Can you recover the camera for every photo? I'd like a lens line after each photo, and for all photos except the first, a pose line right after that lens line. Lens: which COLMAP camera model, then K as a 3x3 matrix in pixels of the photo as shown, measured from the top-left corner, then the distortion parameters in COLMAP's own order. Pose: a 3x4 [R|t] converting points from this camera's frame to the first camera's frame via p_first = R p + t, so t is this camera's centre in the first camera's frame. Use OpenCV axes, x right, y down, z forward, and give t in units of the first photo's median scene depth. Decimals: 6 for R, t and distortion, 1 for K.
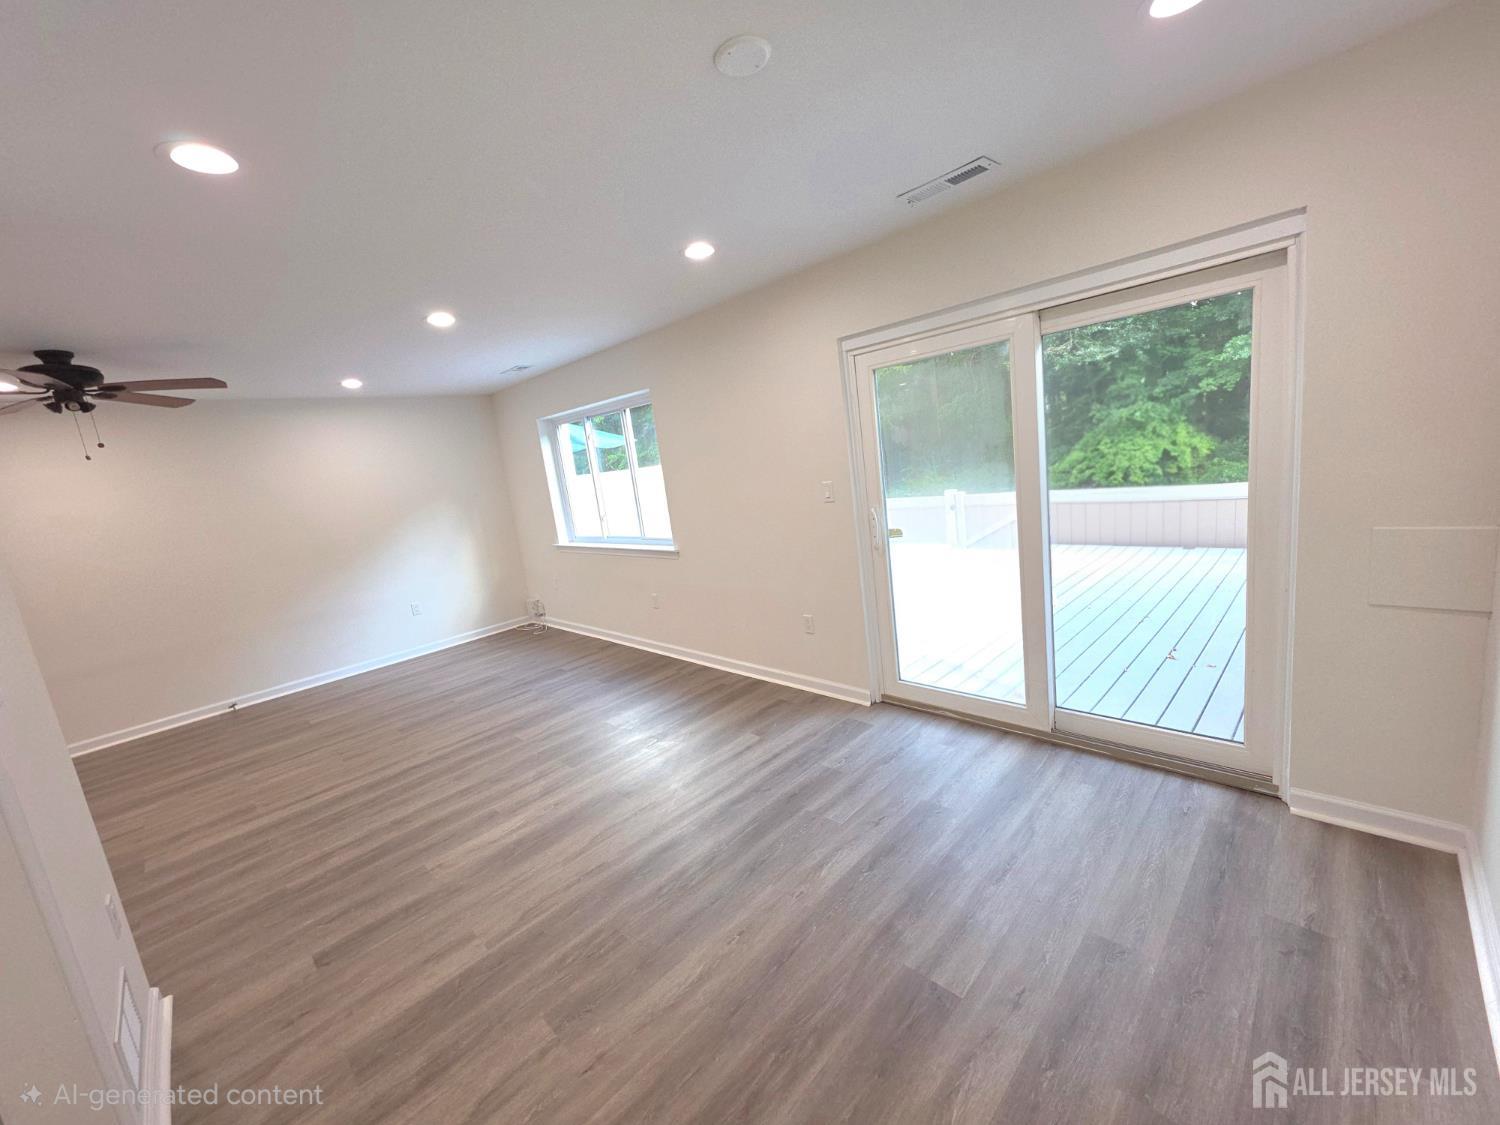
lens RADIAL K [[598.3, 0, 750.0], [0, 598.3, 562.5], [0, 0, 1]] dist [0.008036, 0.000013]
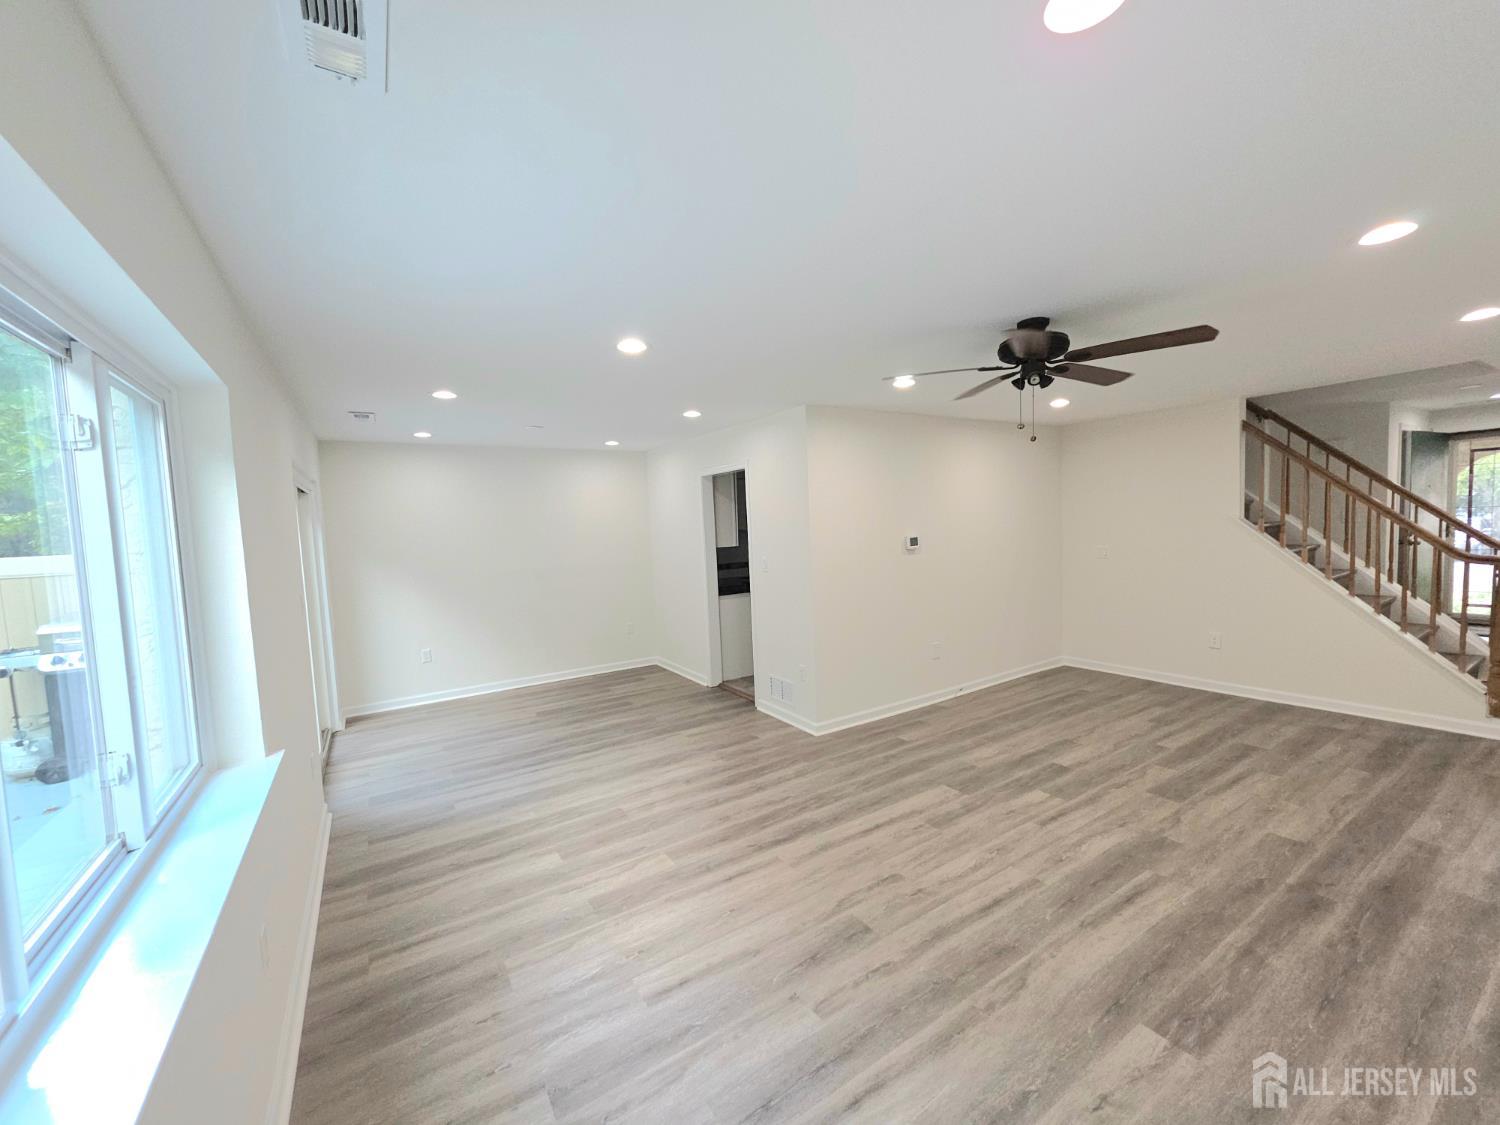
lens RADIAL K [[604.6, 0, 759.3], [0, 604.6, 569.2], [0, 0, 1]] dist [0.001430, 0.000133]
pose [[-0.963479, 0.147383, 0.223575, -0.886068], [0.197907, 0.954342, 0.223751, -0.268819], [-0.180390, 0.259826, -0.948657, 1.974885]]
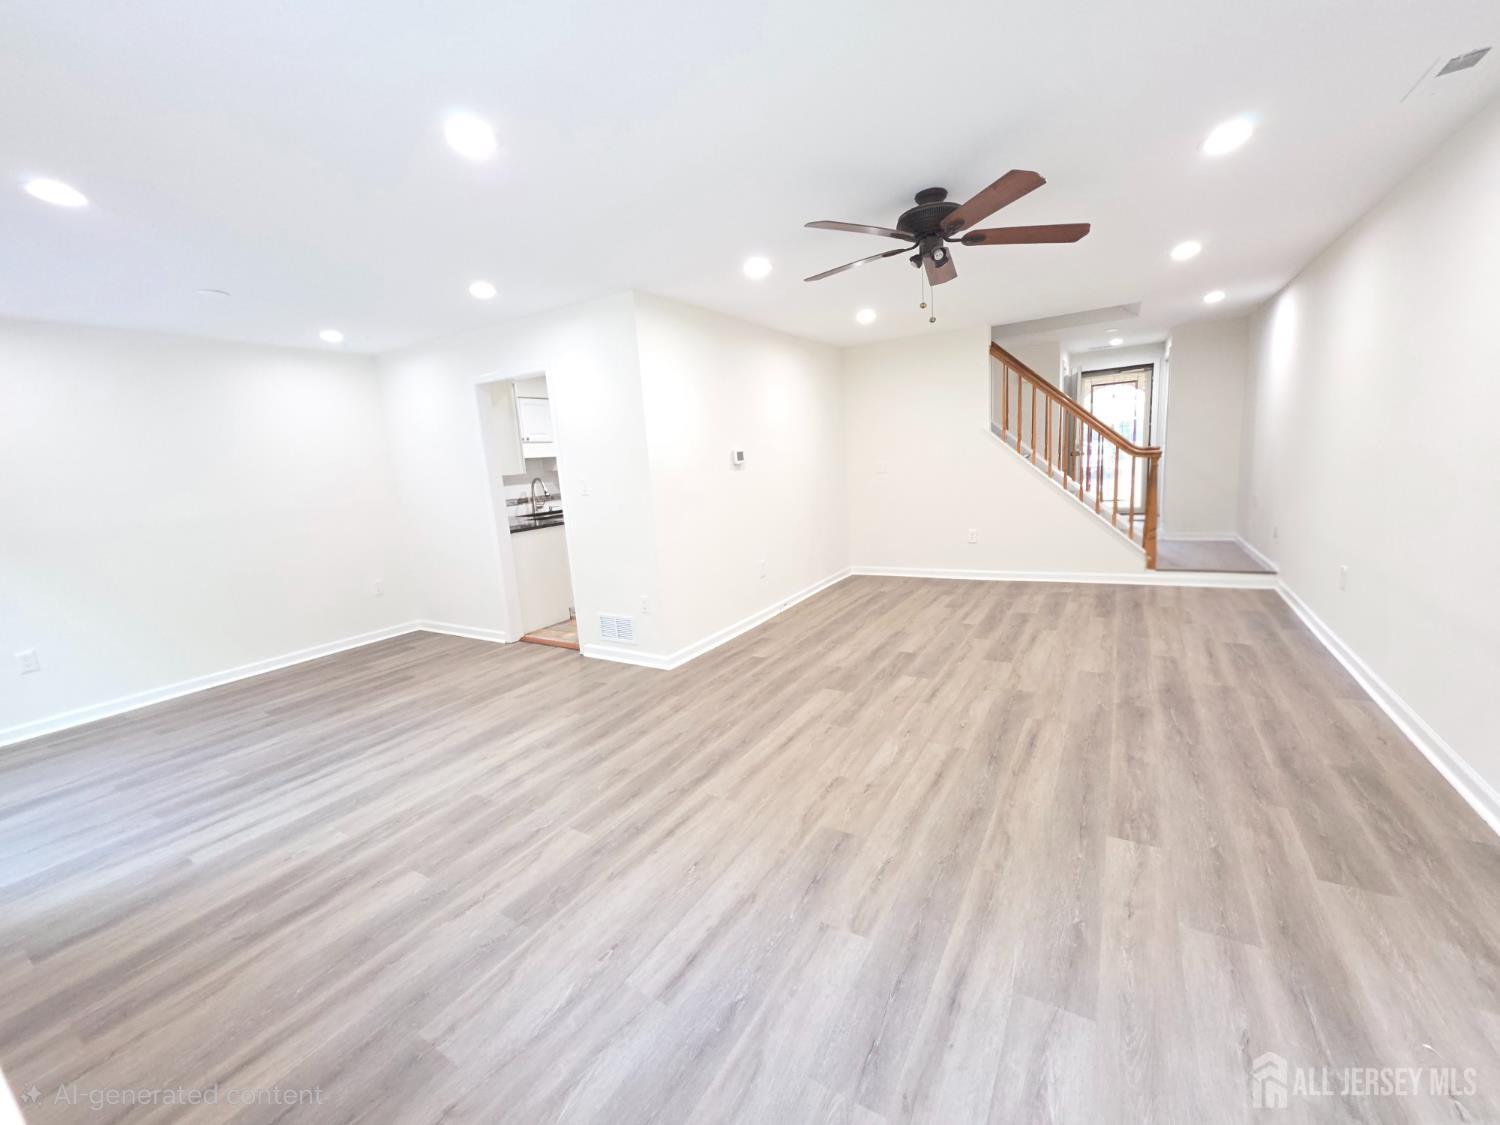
lens RADIAL K [[604.6, 0, 759.3], [0, 604.6, 569.2], [0, 0, 1]] dist [0.001430, 0.000133]
pose [[-0.951941, 0.230921, -0.201207, -0.605268], [0.142165, 0.915015, 0.377541, -0.209022], [0.271289, 0.330792, -0.903869, 1.855876]]
